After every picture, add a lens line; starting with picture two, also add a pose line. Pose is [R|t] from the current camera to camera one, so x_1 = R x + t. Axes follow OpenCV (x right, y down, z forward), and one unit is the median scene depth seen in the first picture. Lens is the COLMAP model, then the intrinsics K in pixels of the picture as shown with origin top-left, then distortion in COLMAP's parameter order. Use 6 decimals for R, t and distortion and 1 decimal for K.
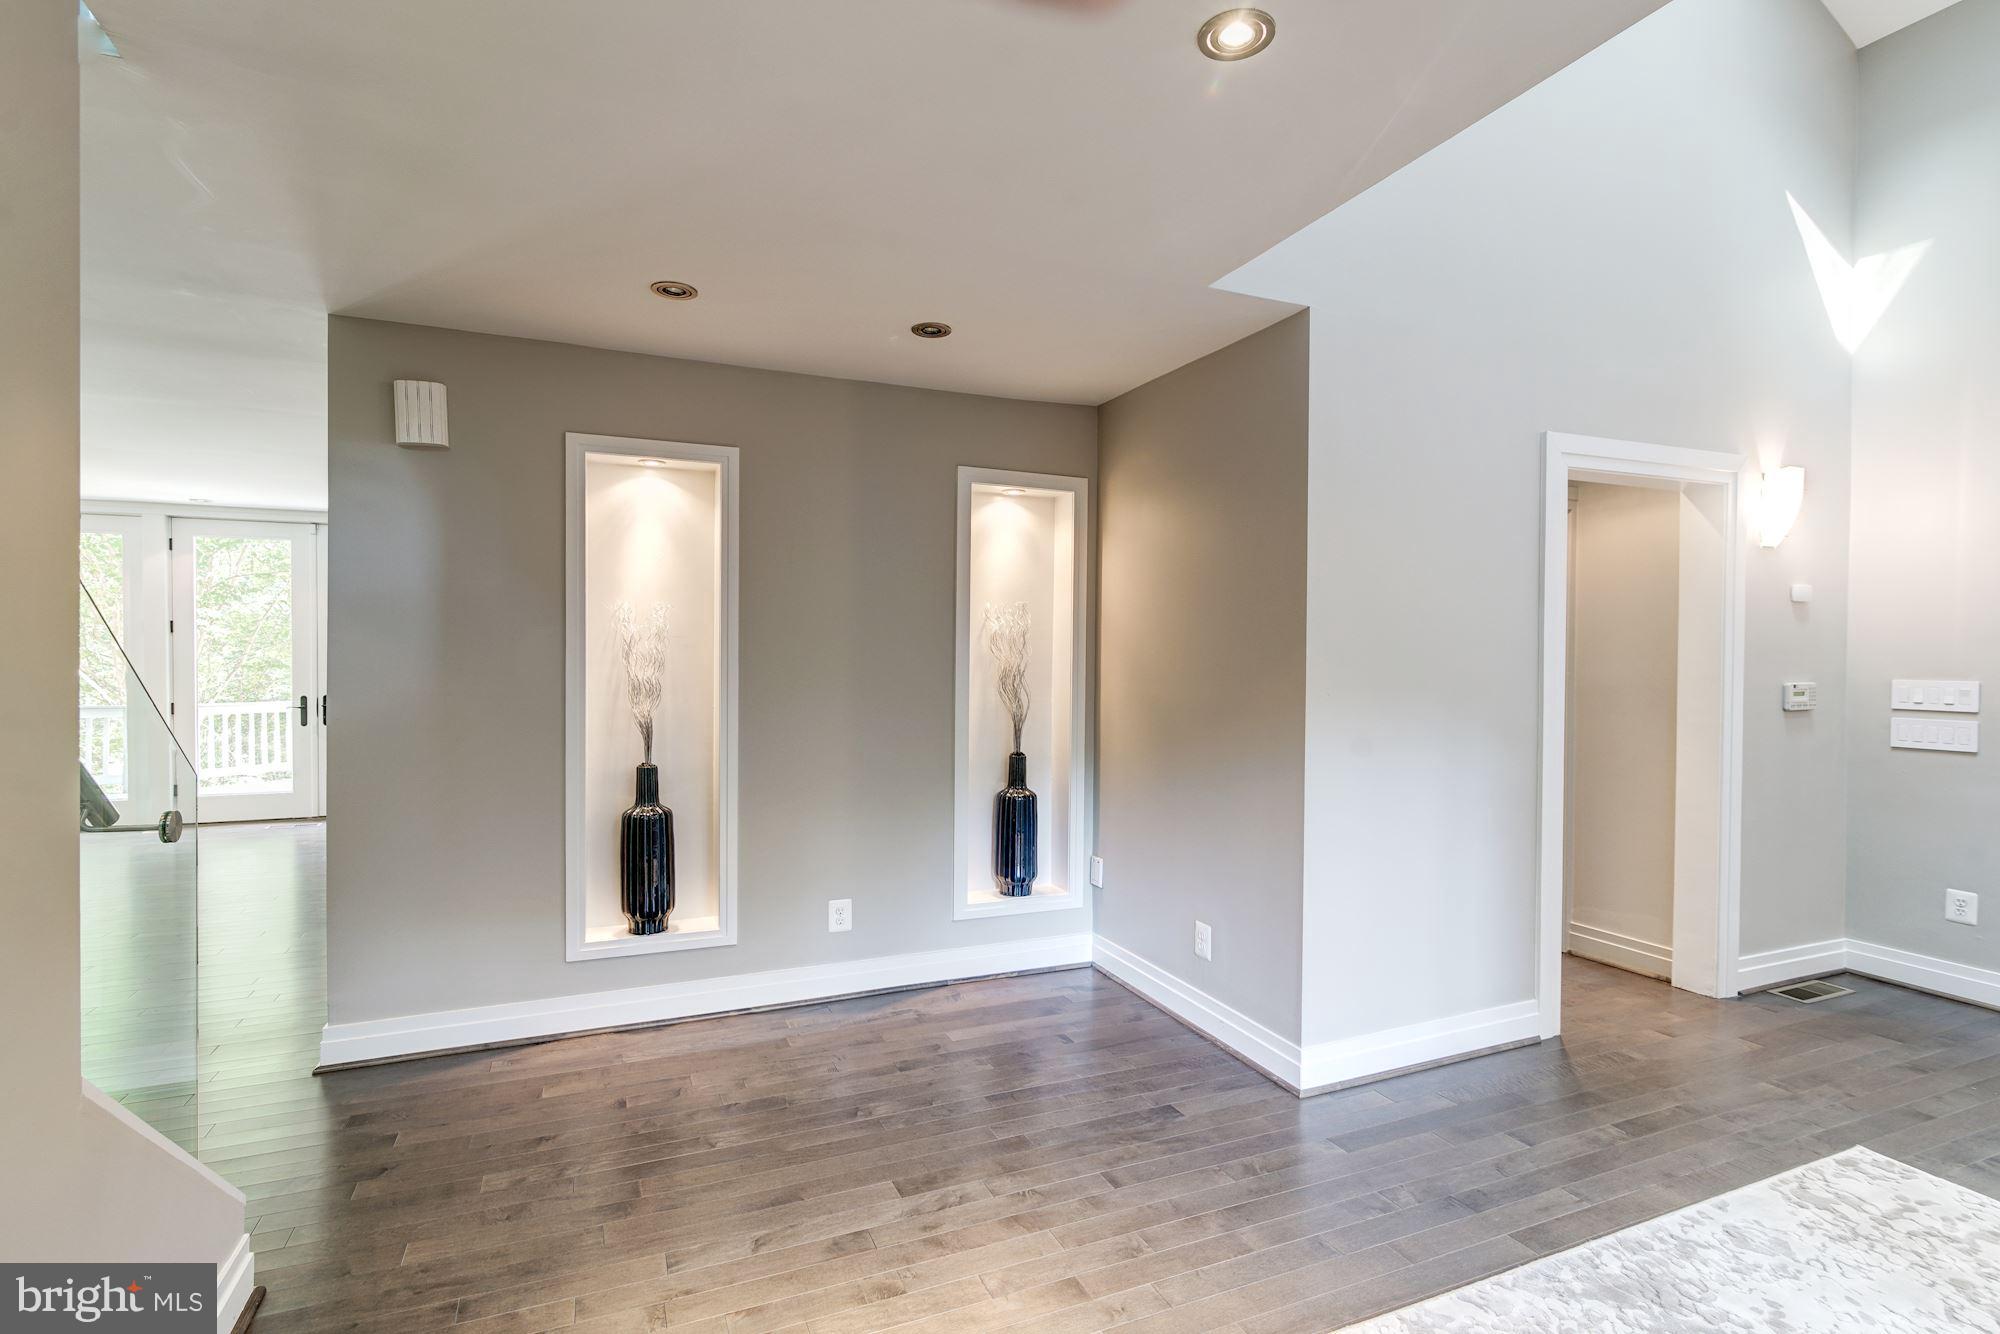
lens RADIAL K [[921.4, 0, 980.1], [0, 921.4, 670.5], [0, 0, 1]] dist [-0.000981, 0.000952]
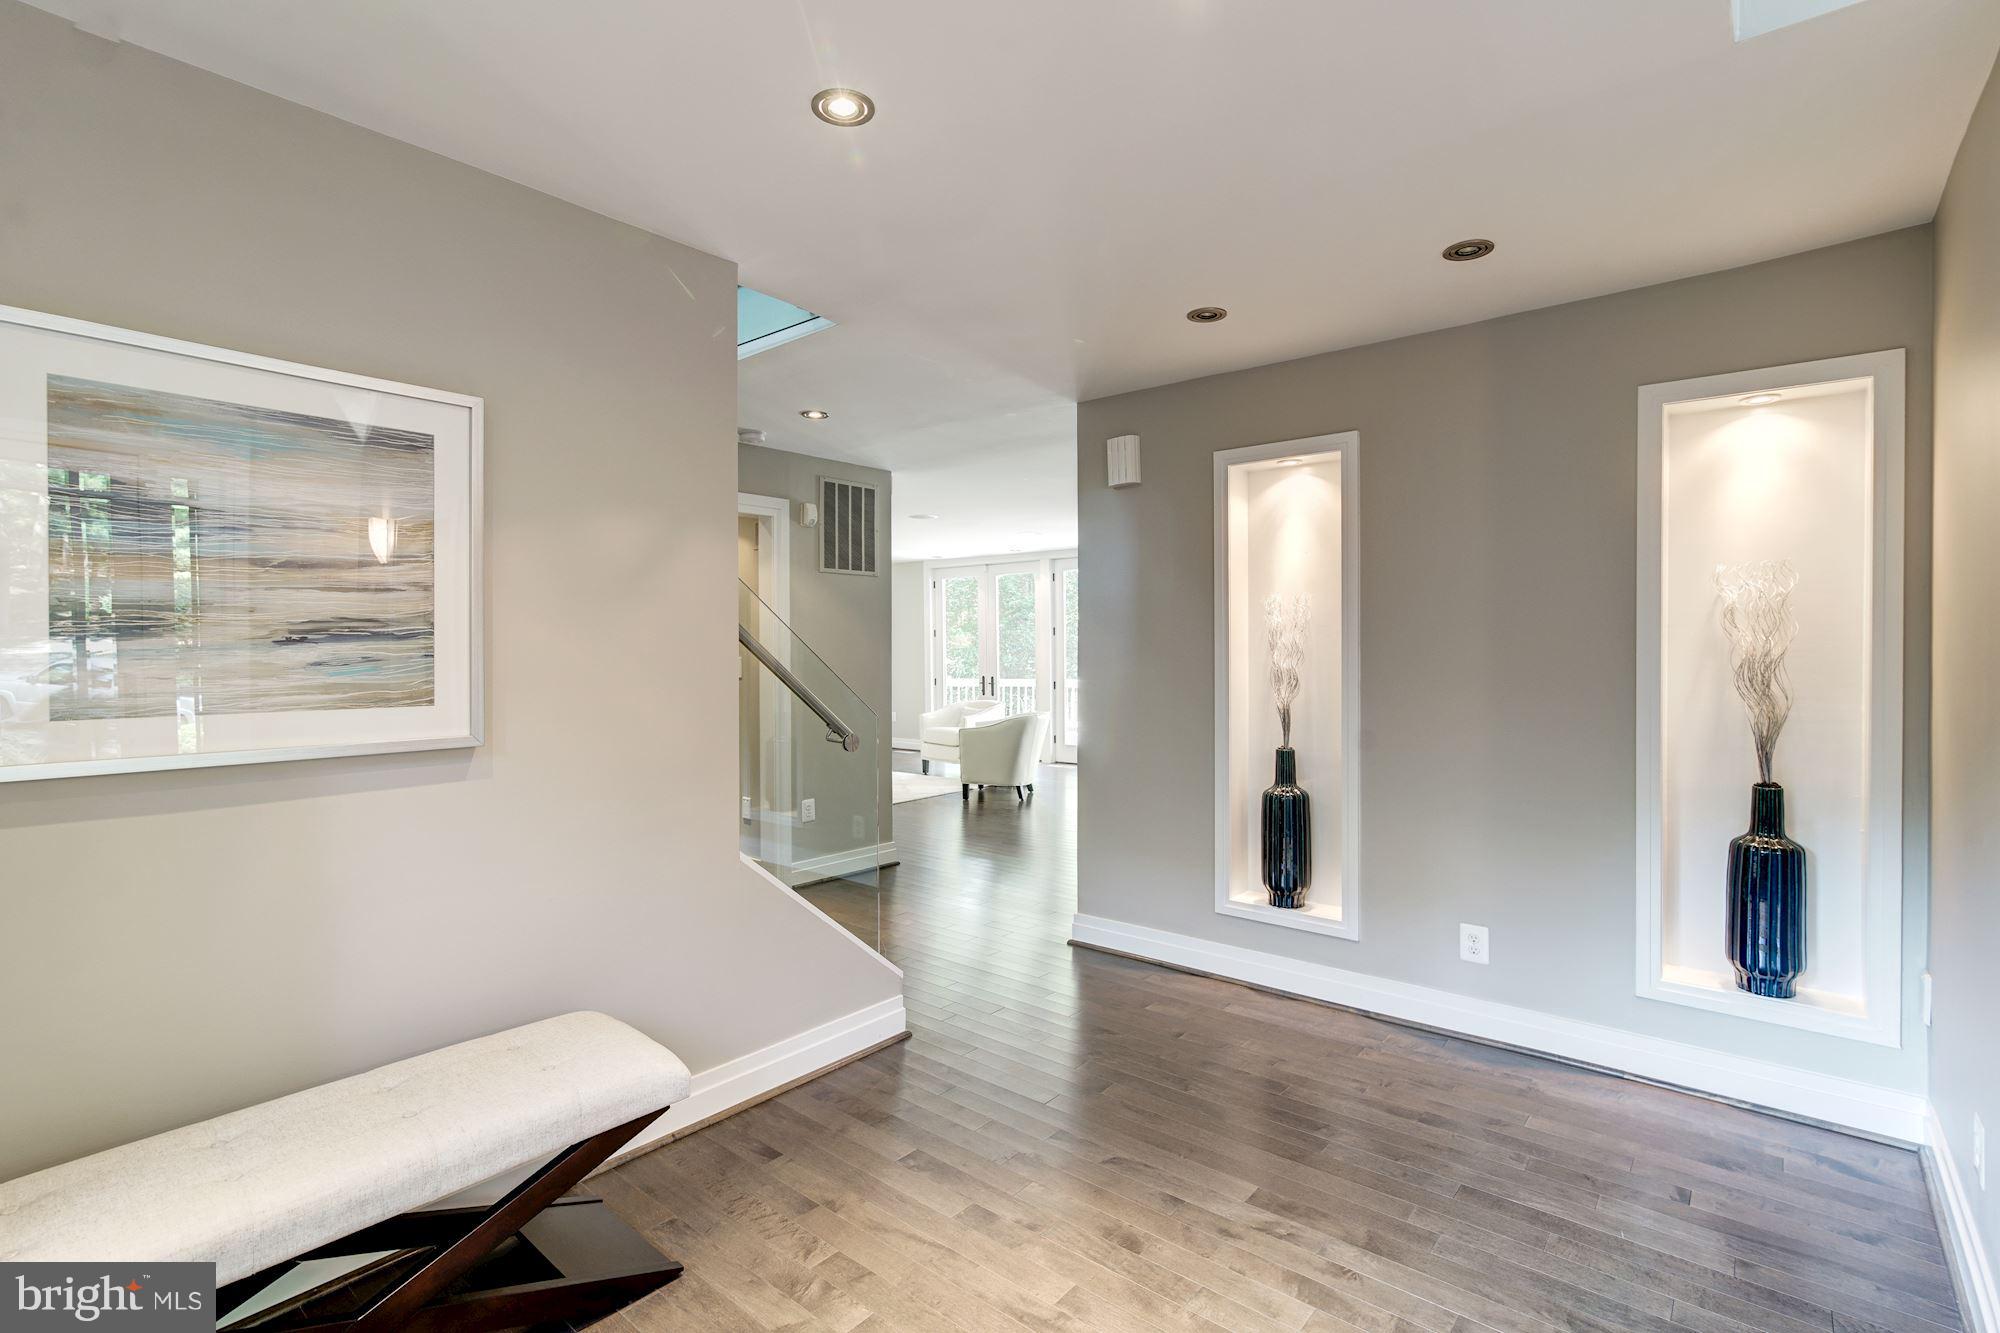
lens RADIAL K [[921.4, 0, 981.0], [0, 921.4, 660.4], [0, 0, 1]] dist [-0.000981, 0.000952]
pose [[0.462896, 0.001393, -0.886411, 0.415941], [-0.007643, 0.999968, -0.002420, 0.006367], [0.886380, 0.007895, 0.462892, 0.197007]]
